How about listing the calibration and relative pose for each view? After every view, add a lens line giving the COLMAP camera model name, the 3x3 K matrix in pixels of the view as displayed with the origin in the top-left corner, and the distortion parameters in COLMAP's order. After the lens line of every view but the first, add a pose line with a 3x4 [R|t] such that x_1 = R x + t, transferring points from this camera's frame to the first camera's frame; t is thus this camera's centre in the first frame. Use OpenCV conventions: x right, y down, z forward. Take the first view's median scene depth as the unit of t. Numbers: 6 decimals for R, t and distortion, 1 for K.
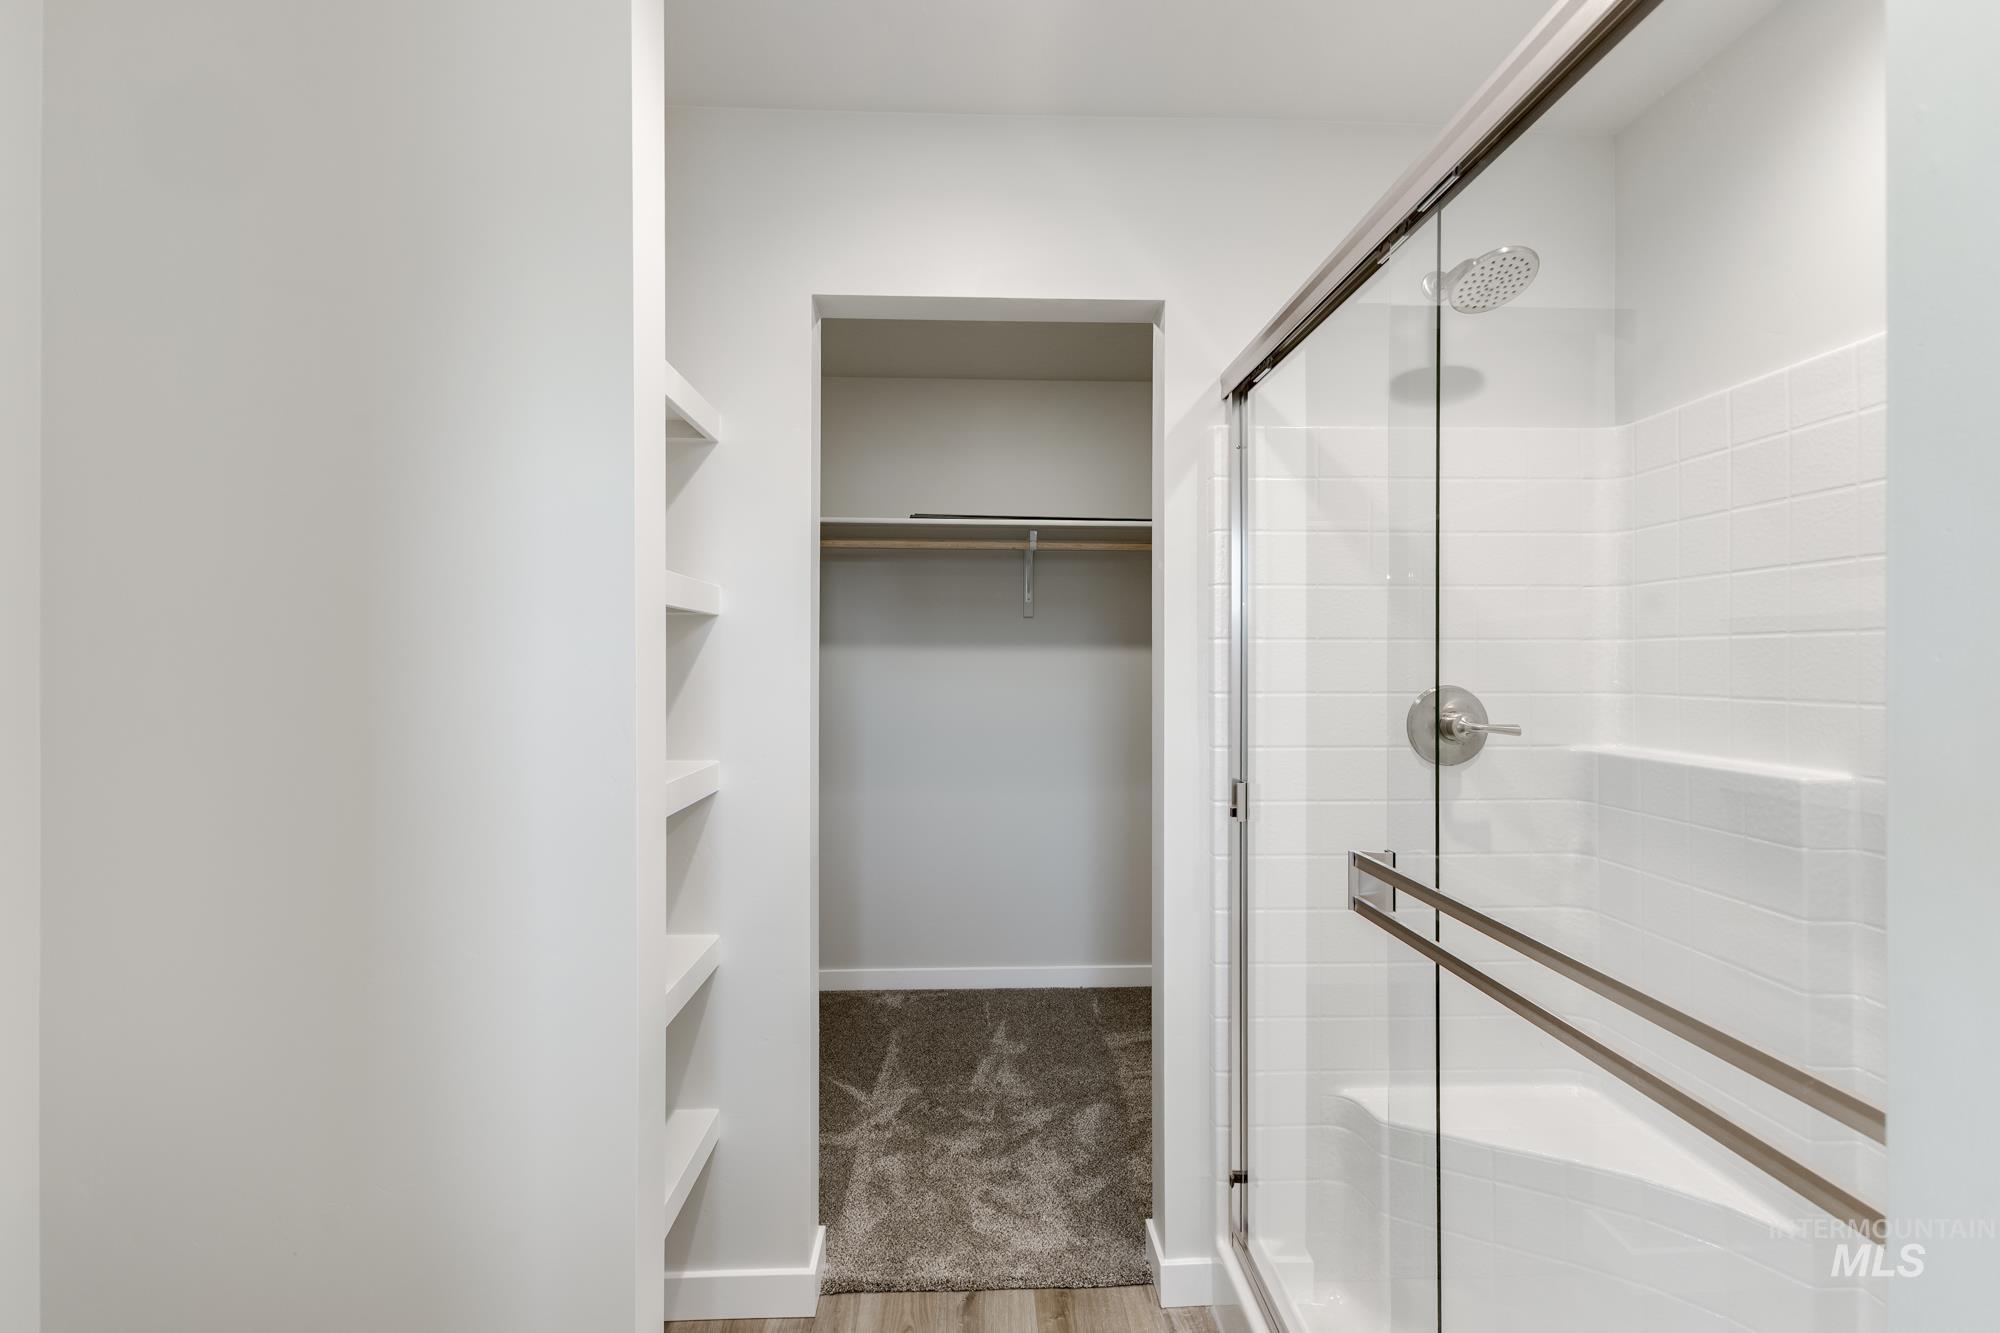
lens RADIAL K [[882.1, 0, 1000.8], [0, 882.1, 663.4], [0, 0, 1]] dist [0.007343, -0.002627]
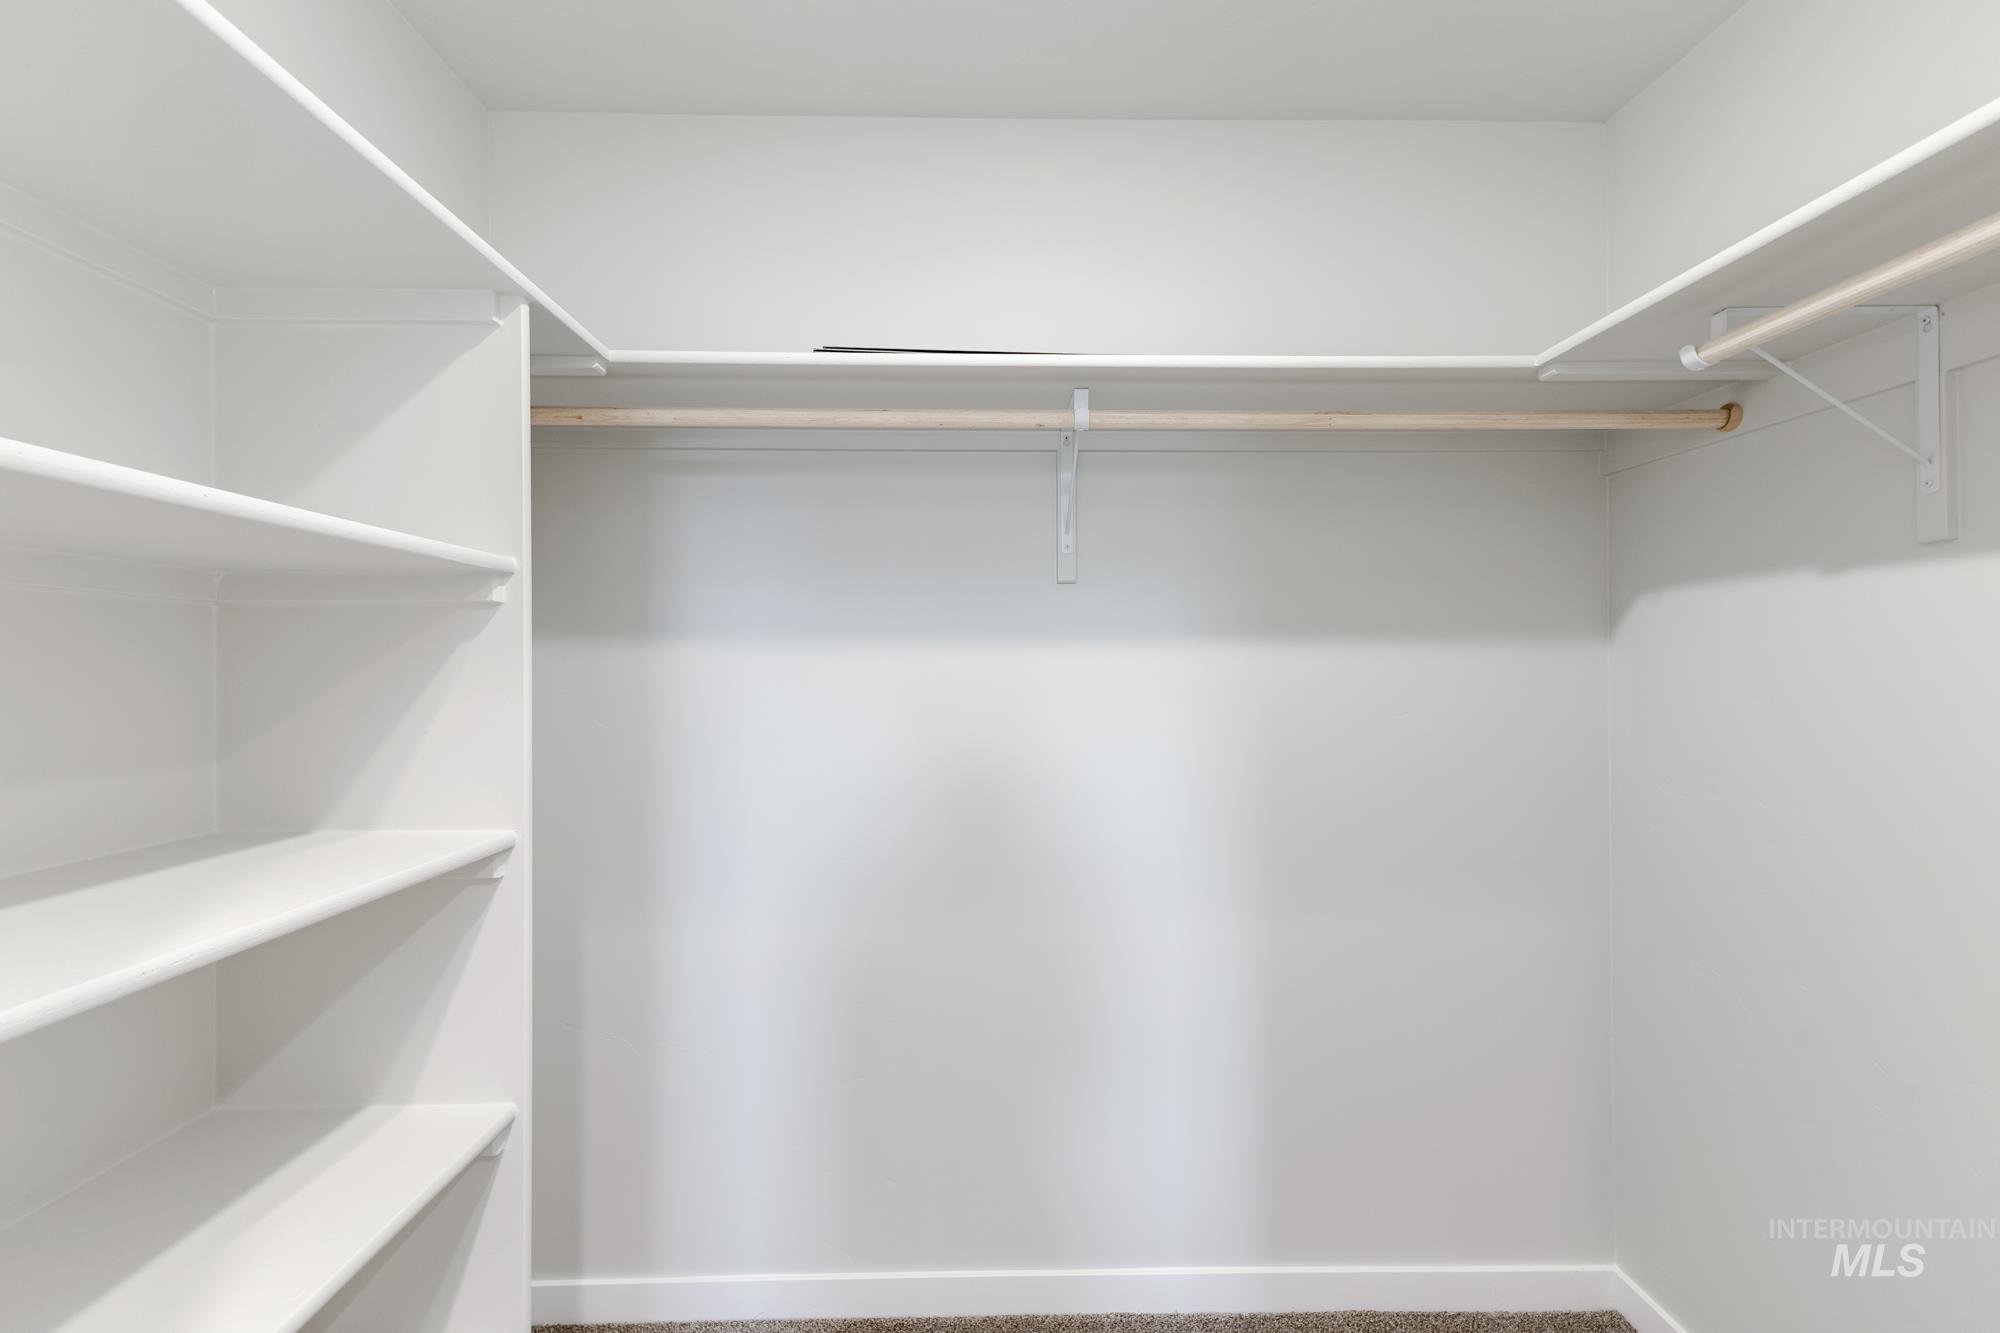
lens RADIAL K [[882.1, 0, 999.2], [0, 882.1, 668.0], [0, 0, 1]] dist [0.007343, -0.002627]
pose [[0.999839, -0.004316, -0.017405, 0.000681], [0.004237, 0.999981, -0.004570, 0.000451], [0.017424, 0.004495, 0.999838, 0.532542]]
